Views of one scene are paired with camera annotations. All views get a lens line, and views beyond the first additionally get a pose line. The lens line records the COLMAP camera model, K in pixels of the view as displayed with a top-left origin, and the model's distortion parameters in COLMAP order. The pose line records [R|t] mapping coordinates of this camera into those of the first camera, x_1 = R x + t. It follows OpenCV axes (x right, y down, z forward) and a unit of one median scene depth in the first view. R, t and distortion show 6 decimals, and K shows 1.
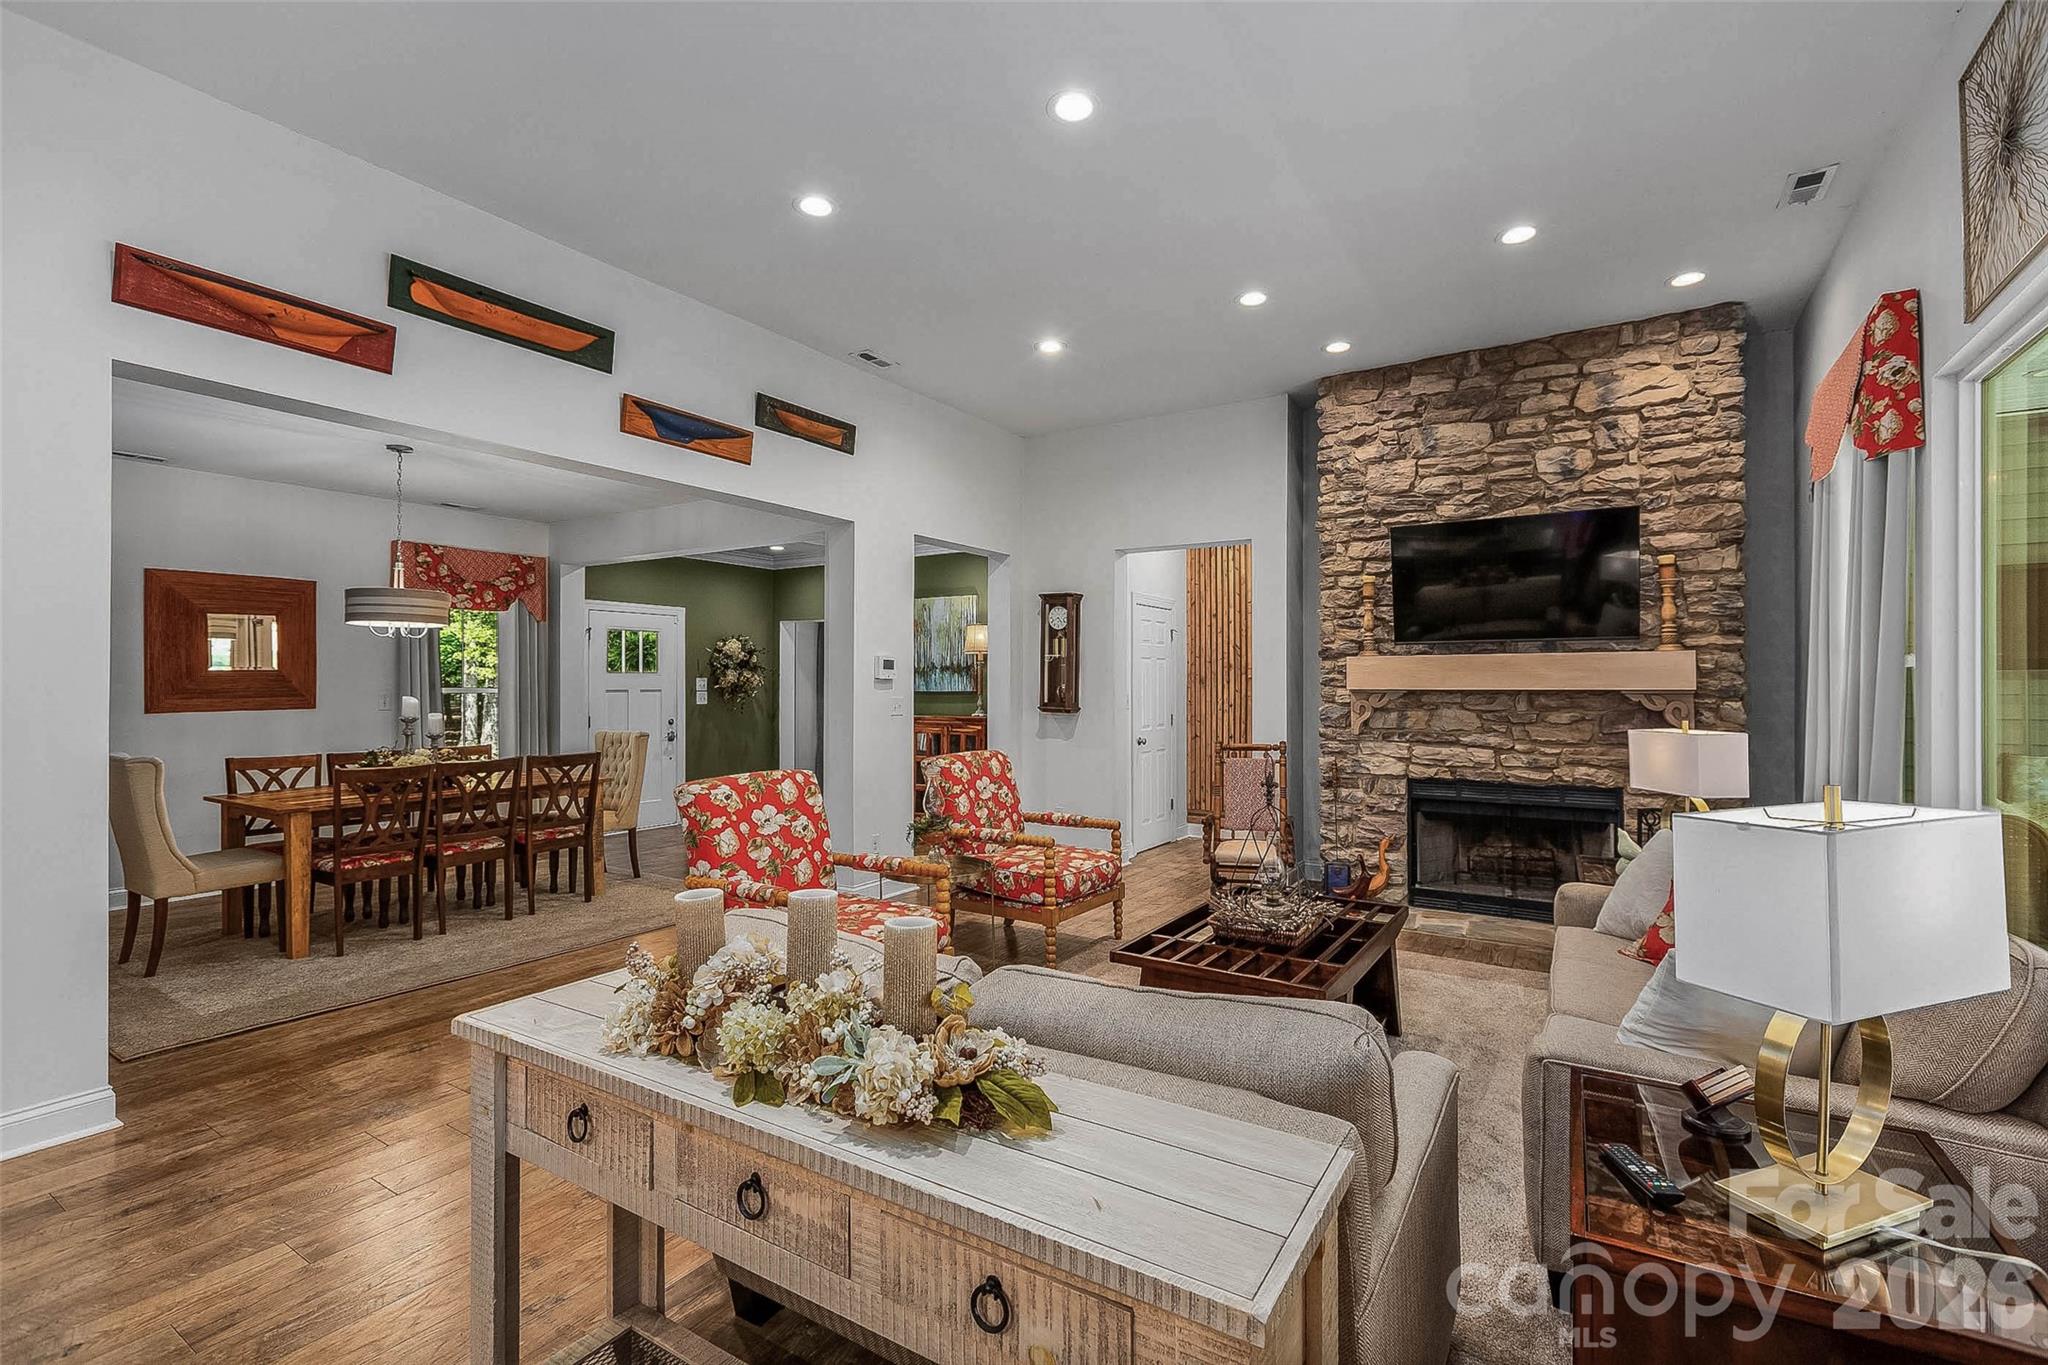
lens RADIAL K [[913.8, 0, 1016.8], [0, 913.8, 679.5], [0, 0, 1]] dist [-0.000703, -0.001081]
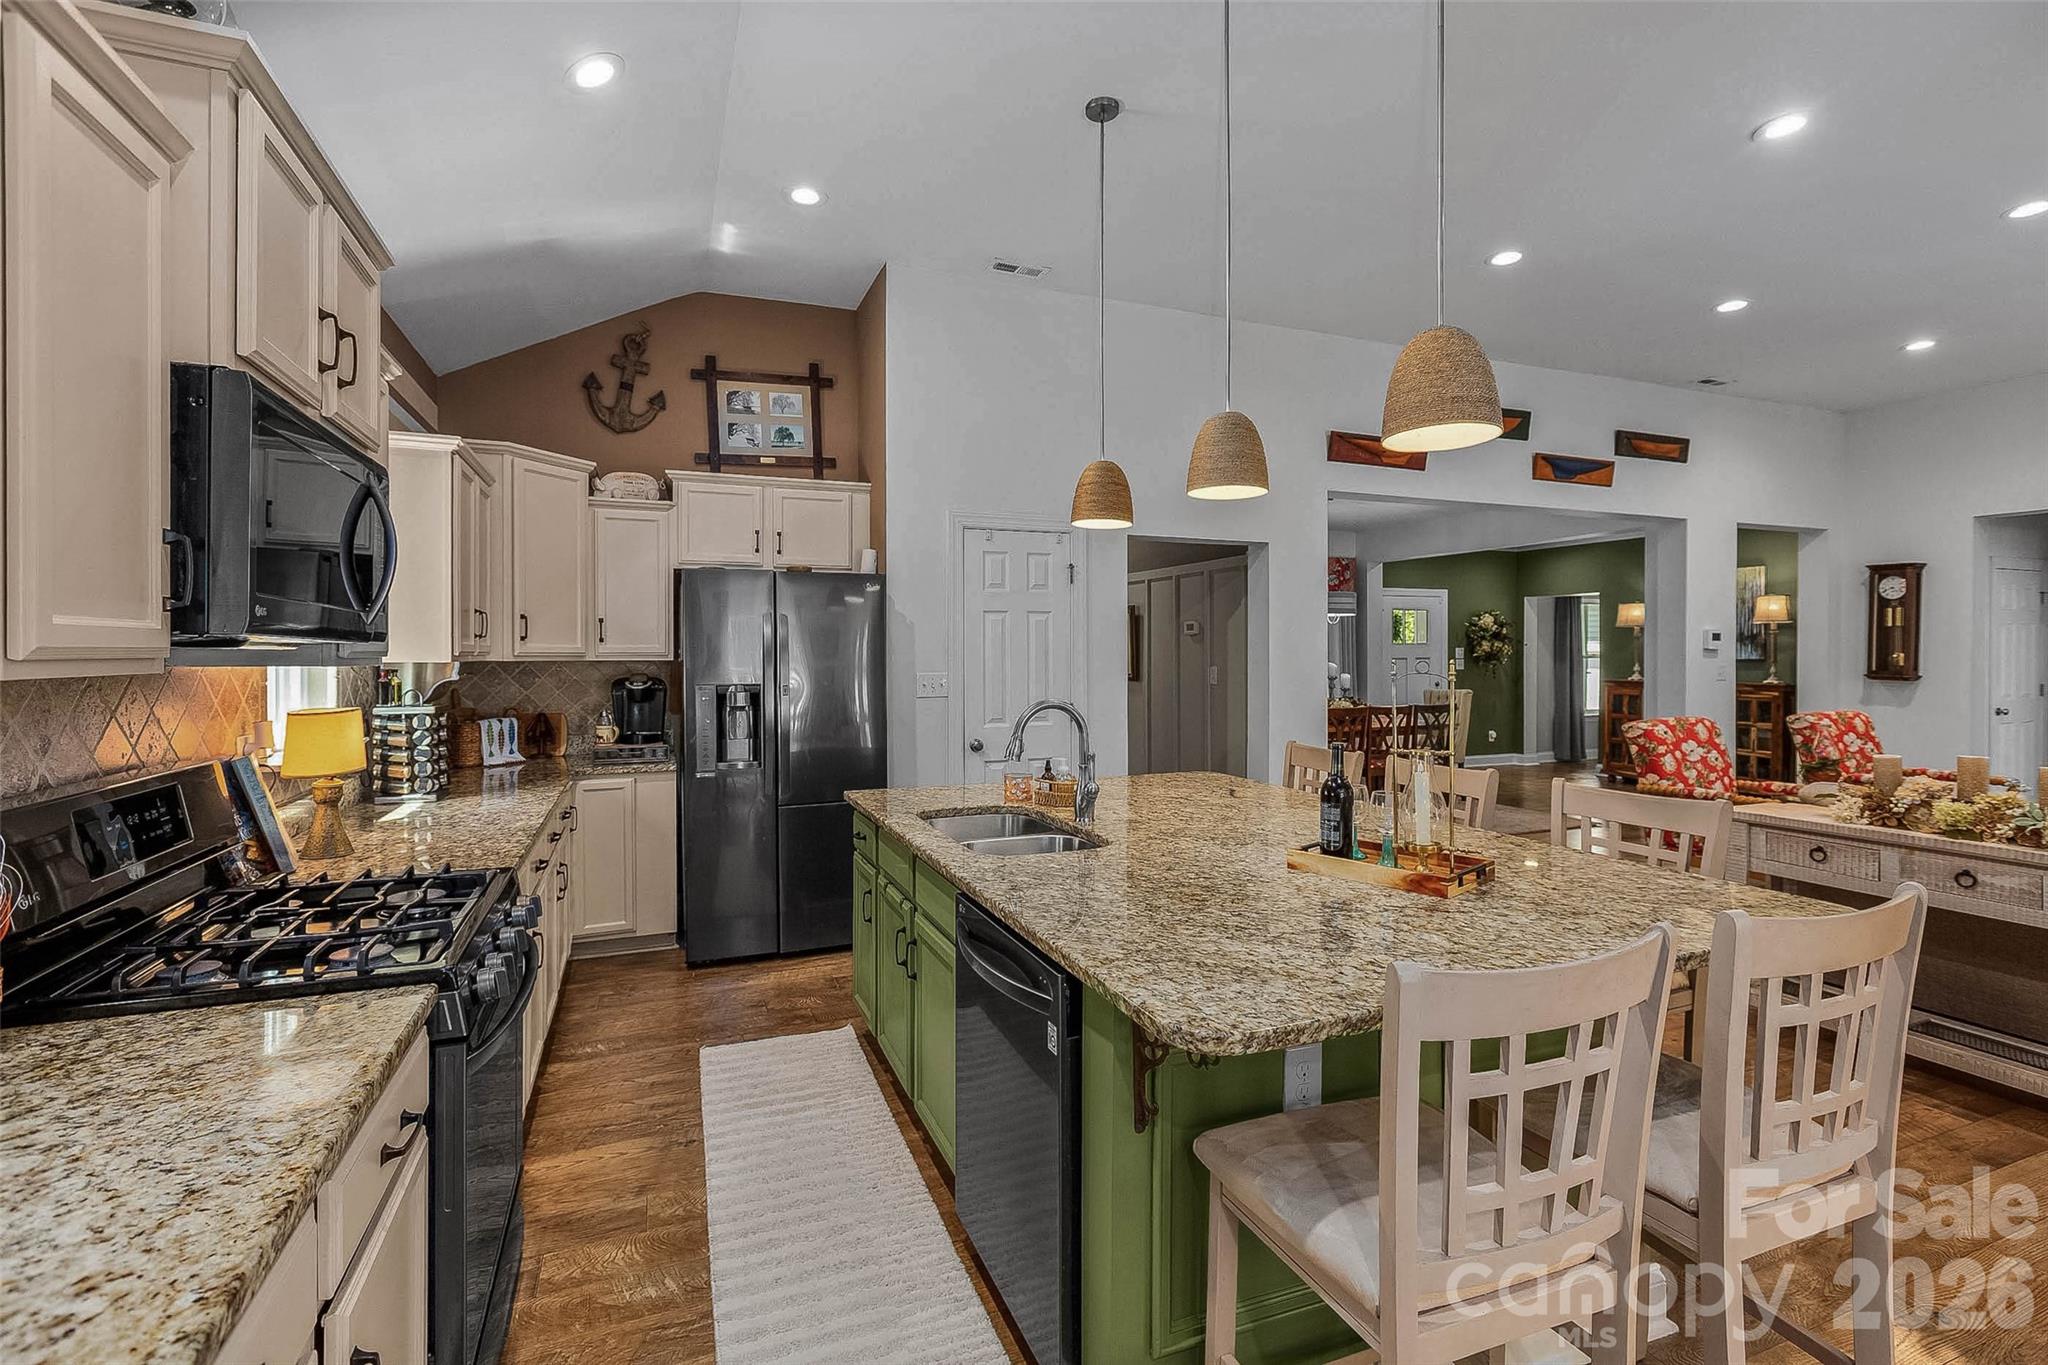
lens RADIAL K [[913.8, 0, 1020.5], [0, 913.8, 669.5], [0, 0, 1]] dist [-0.000703, -0.001081]
pose [[0.815415, 0.006626, -0.578839, -0.206965], [0.008316, 0.999697, 0.023160, -0.009887], [0.578817, -0.023698, 0.815113, -0.521292]]
